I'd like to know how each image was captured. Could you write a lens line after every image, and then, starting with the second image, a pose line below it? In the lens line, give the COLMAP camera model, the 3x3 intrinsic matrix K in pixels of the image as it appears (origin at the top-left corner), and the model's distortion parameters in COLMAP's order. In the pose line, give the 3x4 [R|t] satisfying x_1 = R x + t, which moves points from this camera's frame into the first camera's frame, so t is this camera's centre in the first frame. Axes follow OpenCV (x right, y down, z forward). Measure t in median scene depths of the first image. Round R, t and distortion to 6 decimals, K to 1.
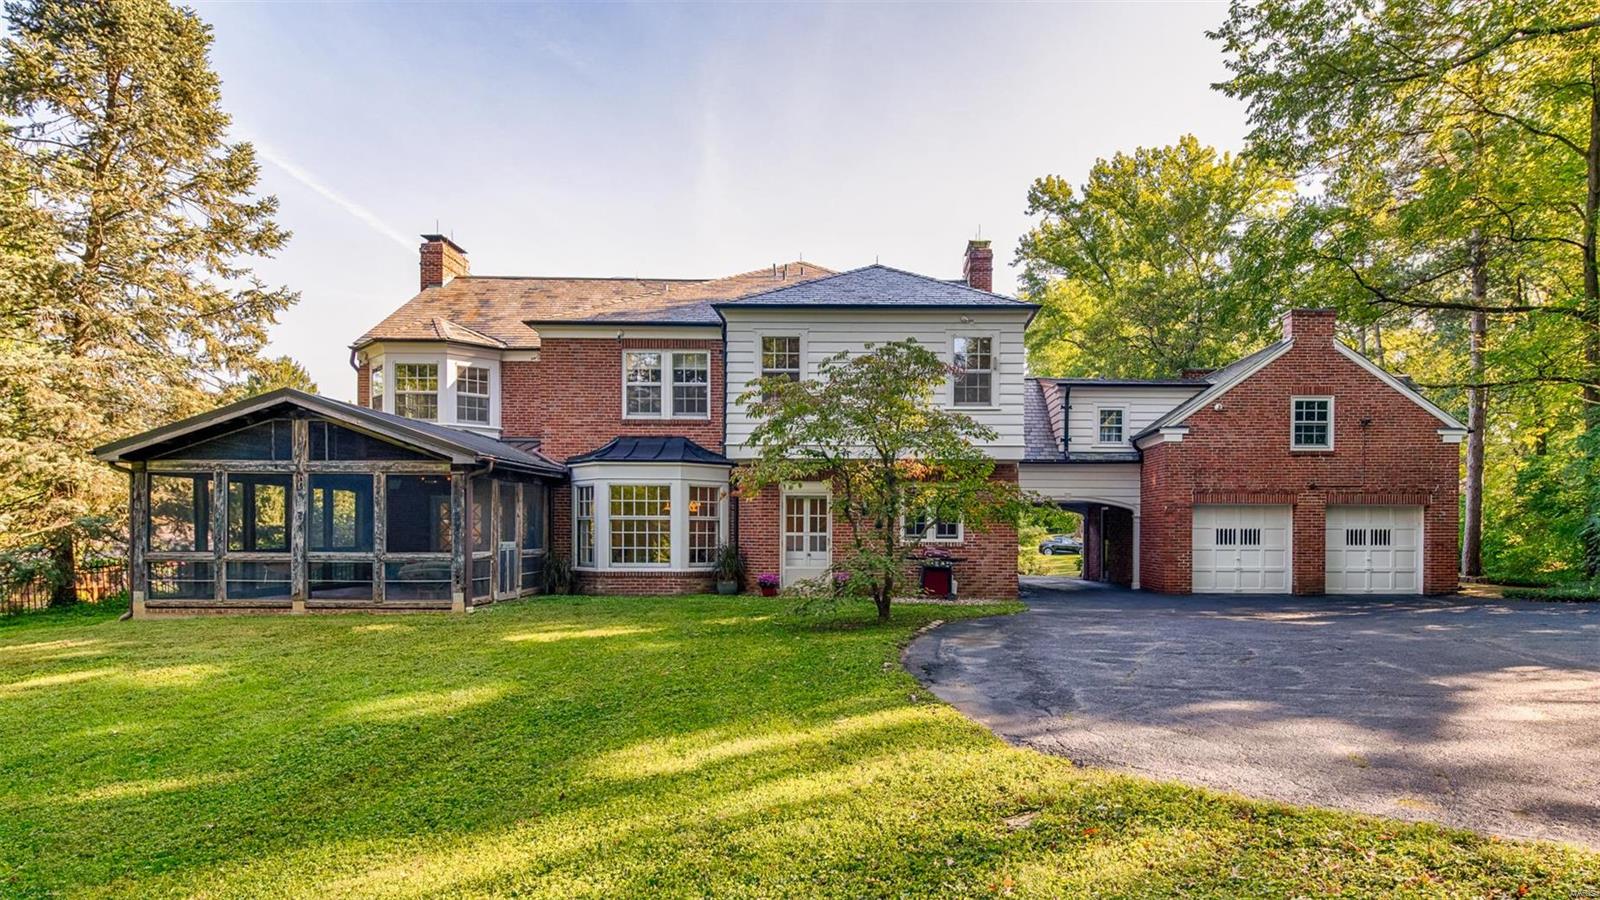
lens RADIAL K [[958.3, 0, 817.2], [0, 958.3, 525.9], [0, 0, 1]] dist [-0.001333, -0.000398]
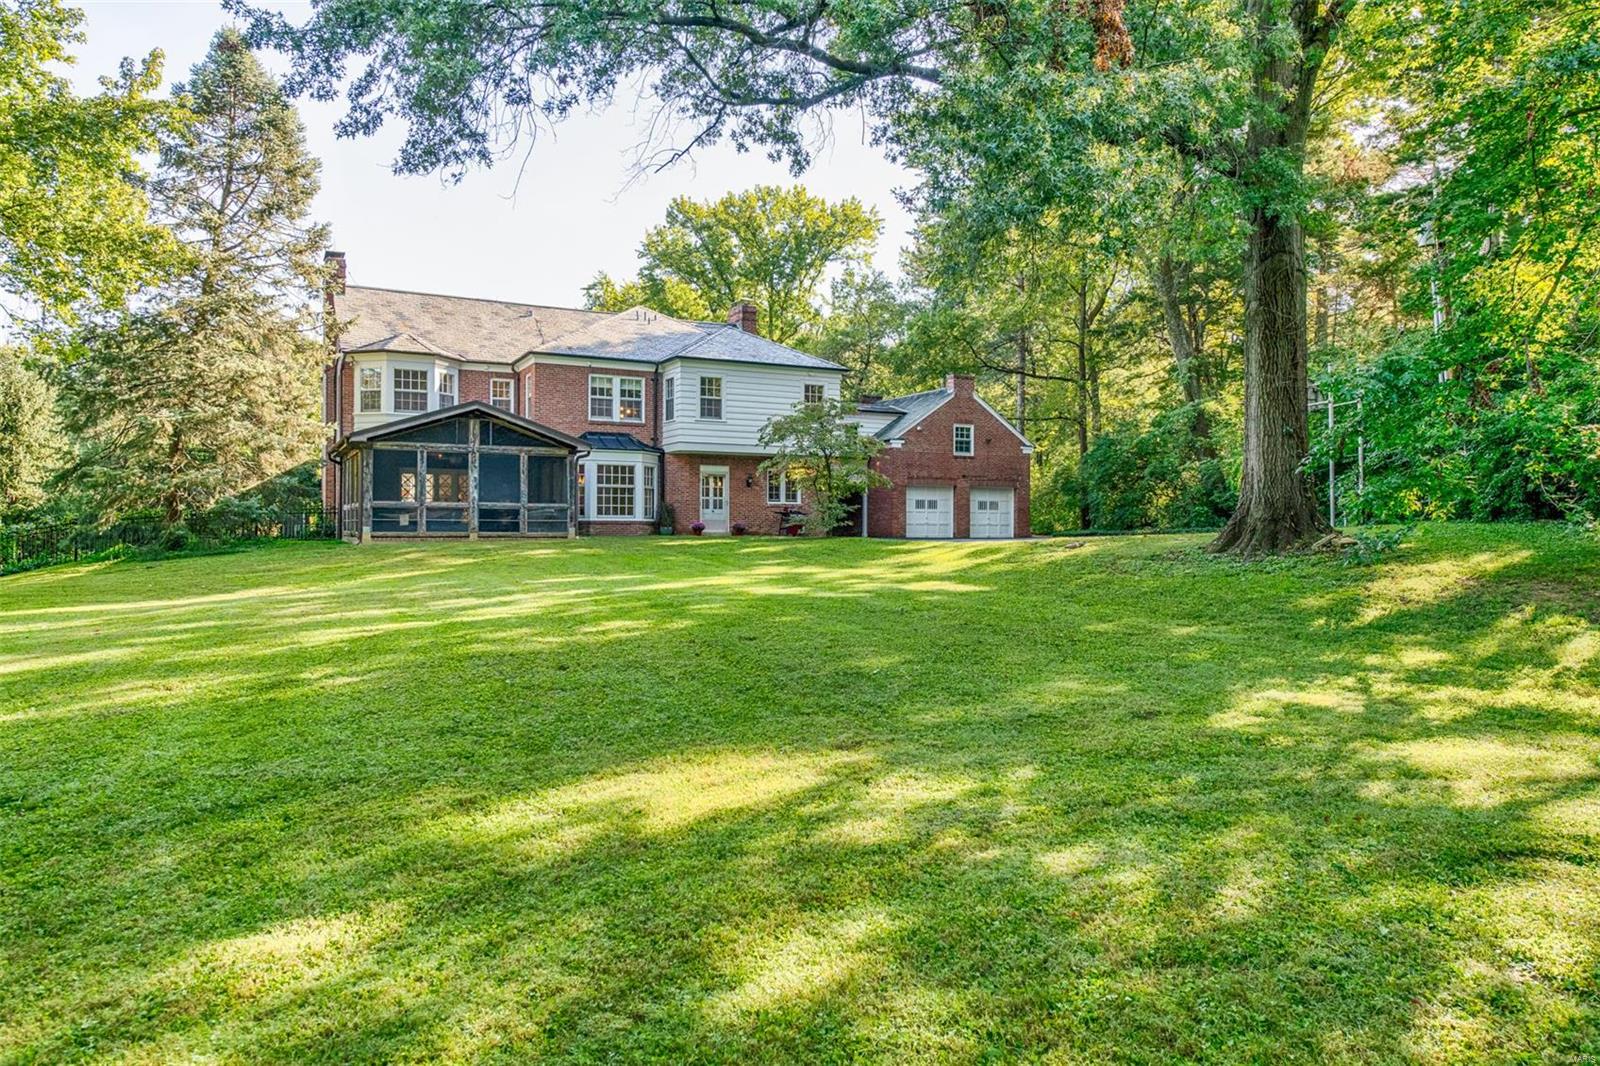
lens RADIAL K [[1104.5, 0, 799.4], [0, 1104.5, 534.3], [0, 0, 1]] dist [-0.046188, -0.000299]
pose [[0.889311, -0.000709, 0.457303, -0.725275], [-0.007274, 0.999850, 0.015696, 0.038928], [-0.457245, -0.017286, 0.889173, -0.712097]]
